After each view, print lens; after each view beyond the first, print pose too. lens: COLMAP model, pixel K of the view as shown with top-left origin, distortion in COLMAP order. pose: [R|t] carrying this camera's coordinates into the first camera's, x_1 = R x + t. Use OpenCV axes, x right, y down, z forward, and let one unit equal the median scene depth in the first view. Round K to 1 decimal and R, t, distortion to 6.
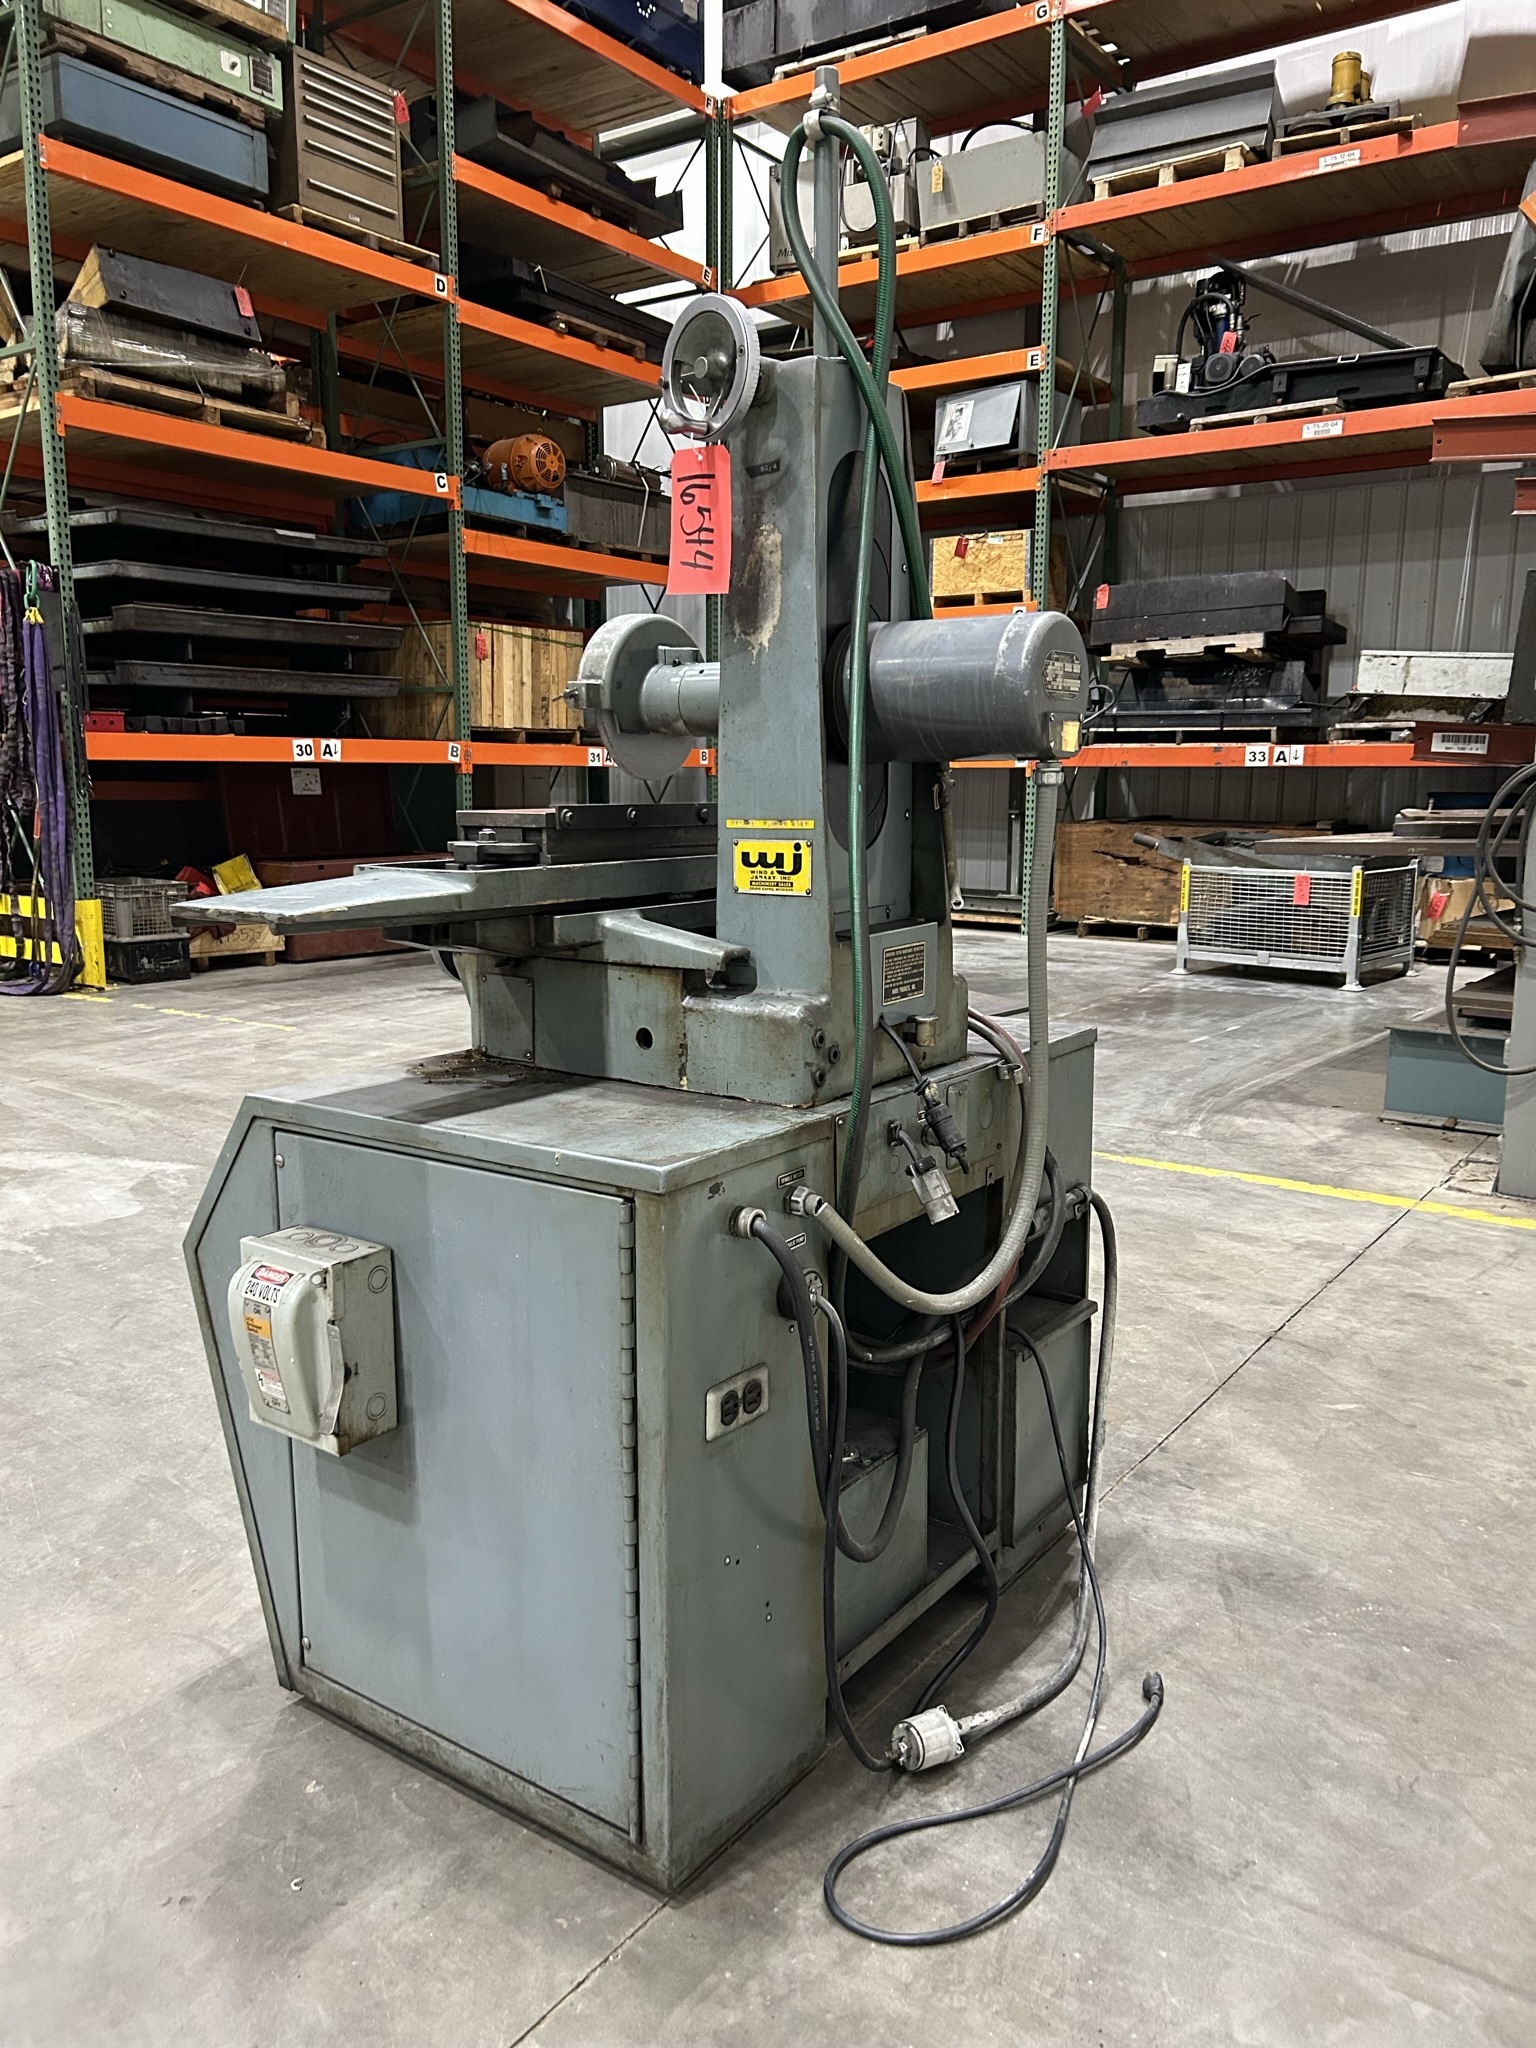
lens RADIAL K [[1541.4, 0, 768.2], [0, 1541.4, 1017.7], [0, 0, 1]] dist [0.047106, -0.054043]
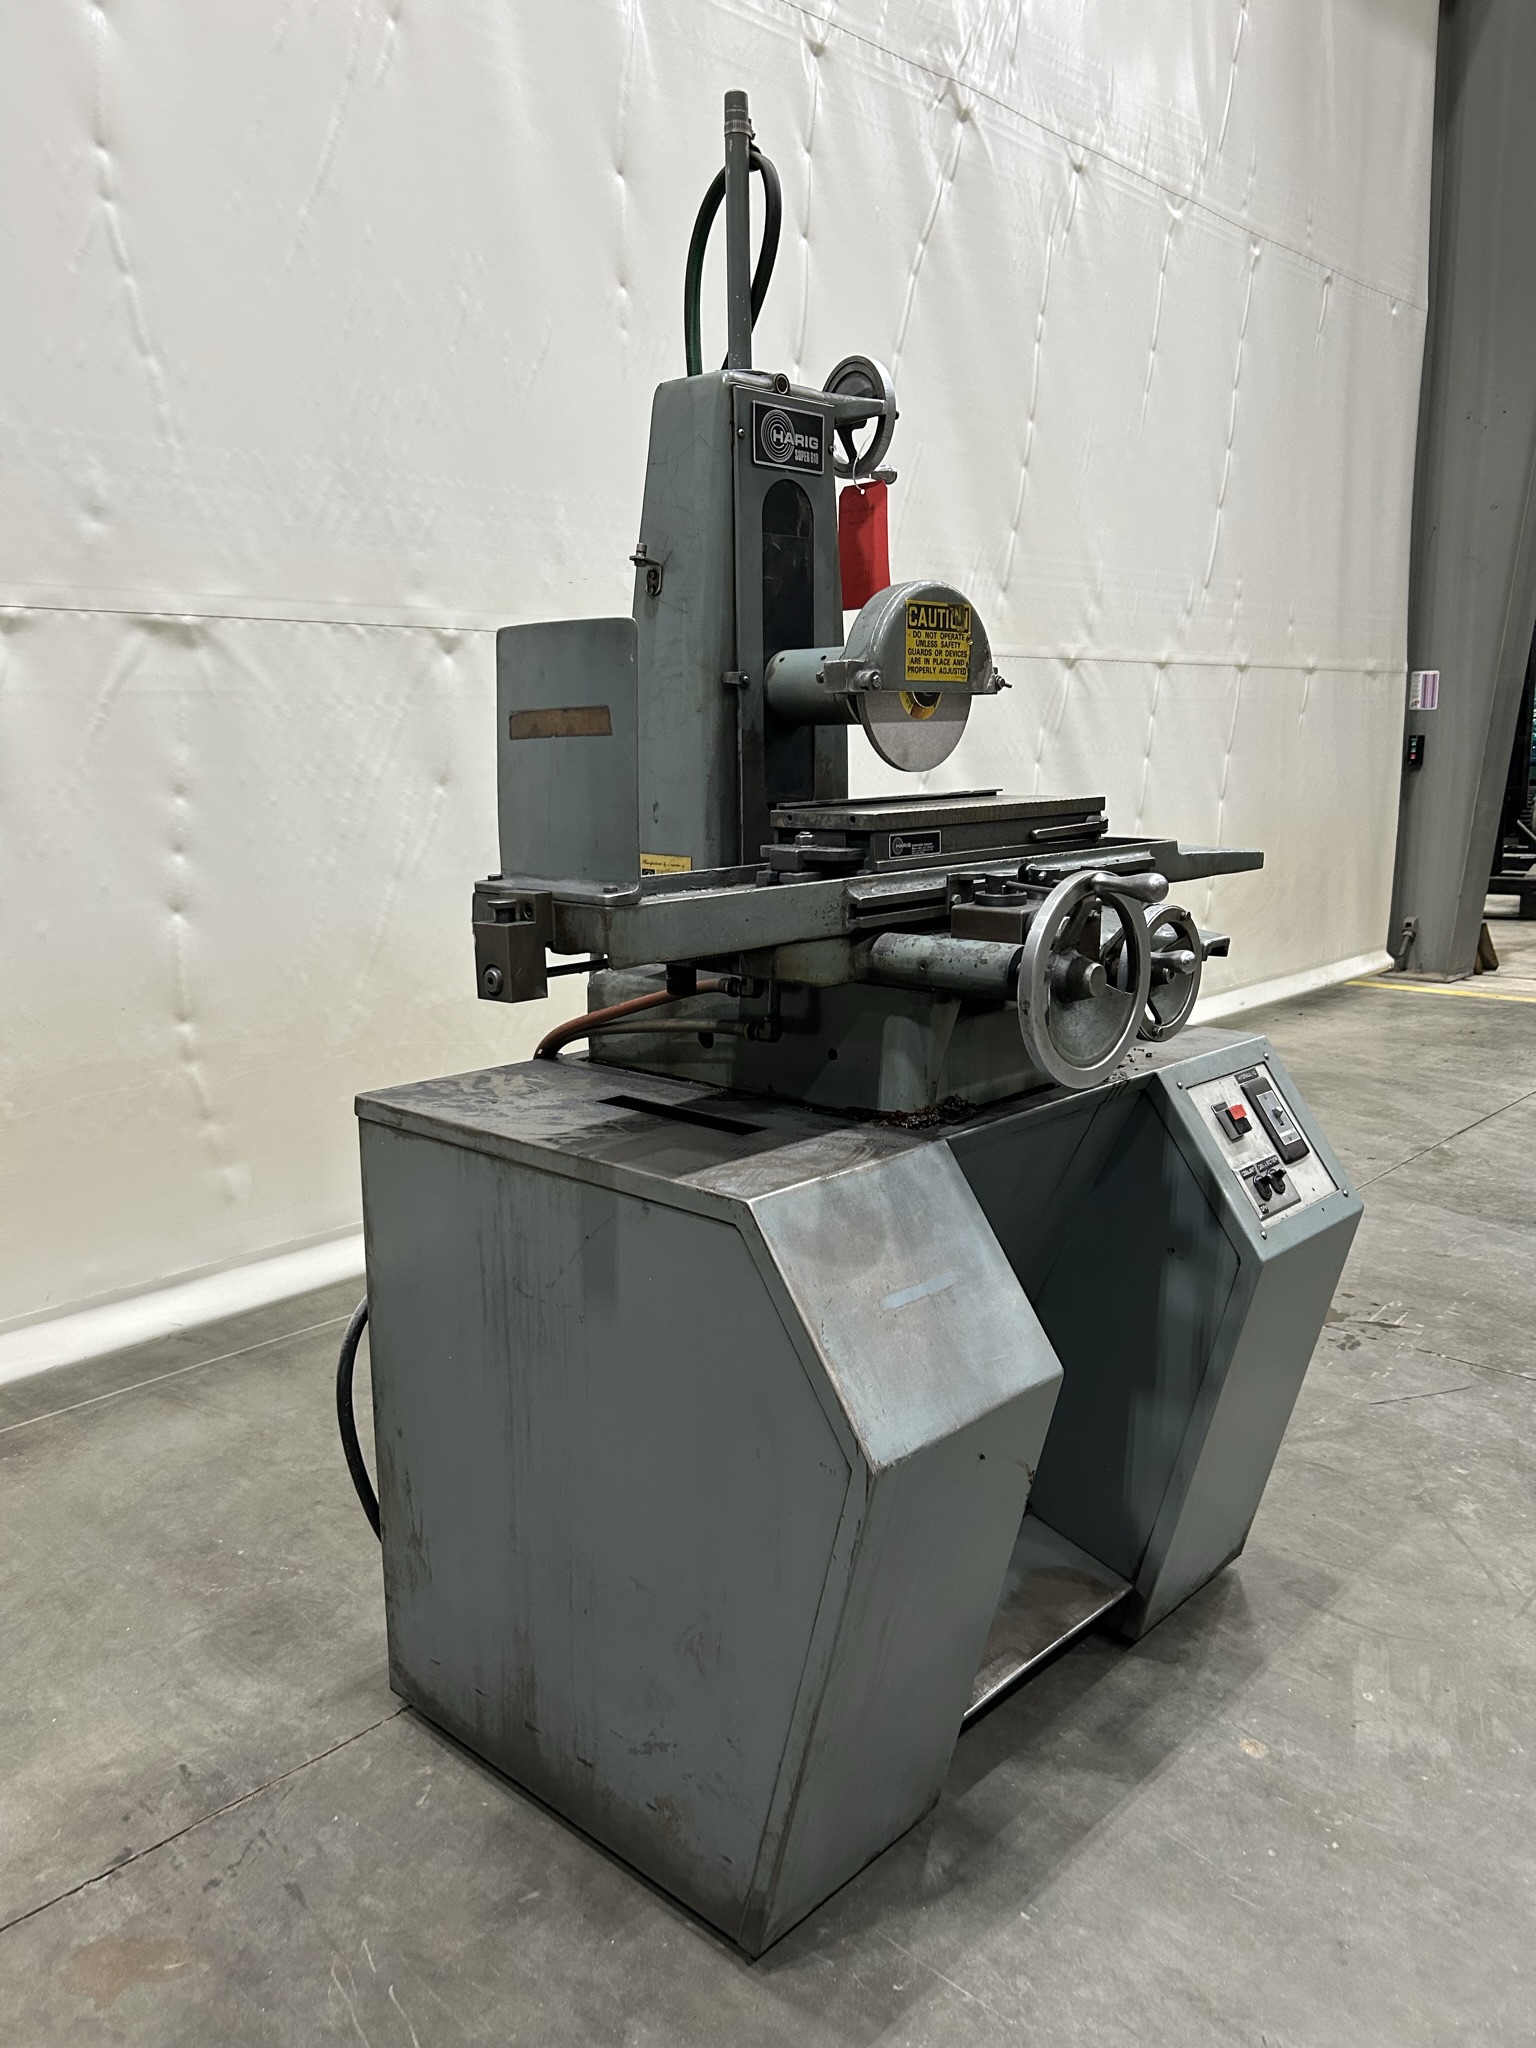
lens RADIAL K [[1541.4, 0, 736.4], [0, 1541.4, 1010.1], [0, 0, 1]] dist [0.047106, -0.054043]
pose [[-0.989218, -0.010233, 0.146093, -0.055691], [0.038270, 0.944831, 0.325314, -0.168312], [-0.141363, 0.327398, -0.934252, 1.003016]]
